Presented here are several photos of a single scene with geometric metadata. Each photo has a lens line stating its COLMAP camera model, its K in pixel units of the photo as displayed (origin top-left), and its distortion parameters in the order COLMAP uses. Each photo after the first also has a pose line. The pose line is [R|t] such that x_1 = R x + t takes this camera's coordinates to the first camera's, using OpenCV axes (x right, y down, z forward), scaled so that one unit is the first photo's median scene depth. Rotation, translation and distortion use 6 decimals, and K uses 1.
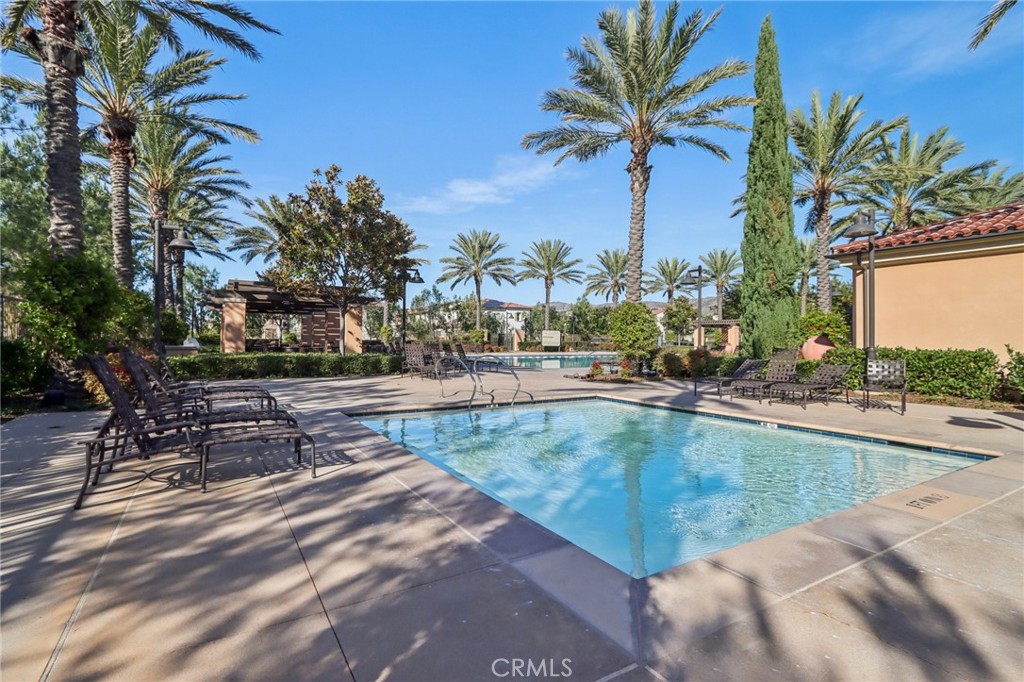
lens RADIAL K [[495.8, 0, 510.7], [0, 495.8, 339.1], [0, 0, 1]] dist [-0.004164, -0.000461]
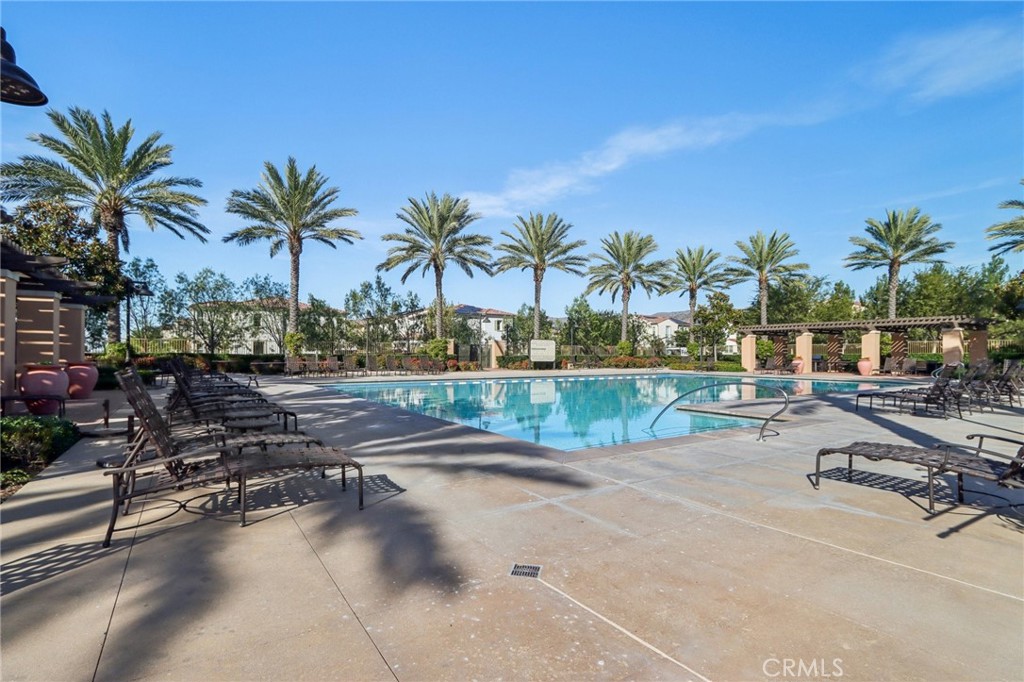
lens RADIAL K [[495.8, 0, 512.3], [0, 495.8, 343.4], [0, 0, 1]] dist [-0.004164, -0.000461]
pose [[0.999229, -0.000335, 0.039252, 0.009001], [0.001019, 0.999848, -0.017400, 0.000151], [-0.039240, 0.017427, 0.999078, 0.278585]]
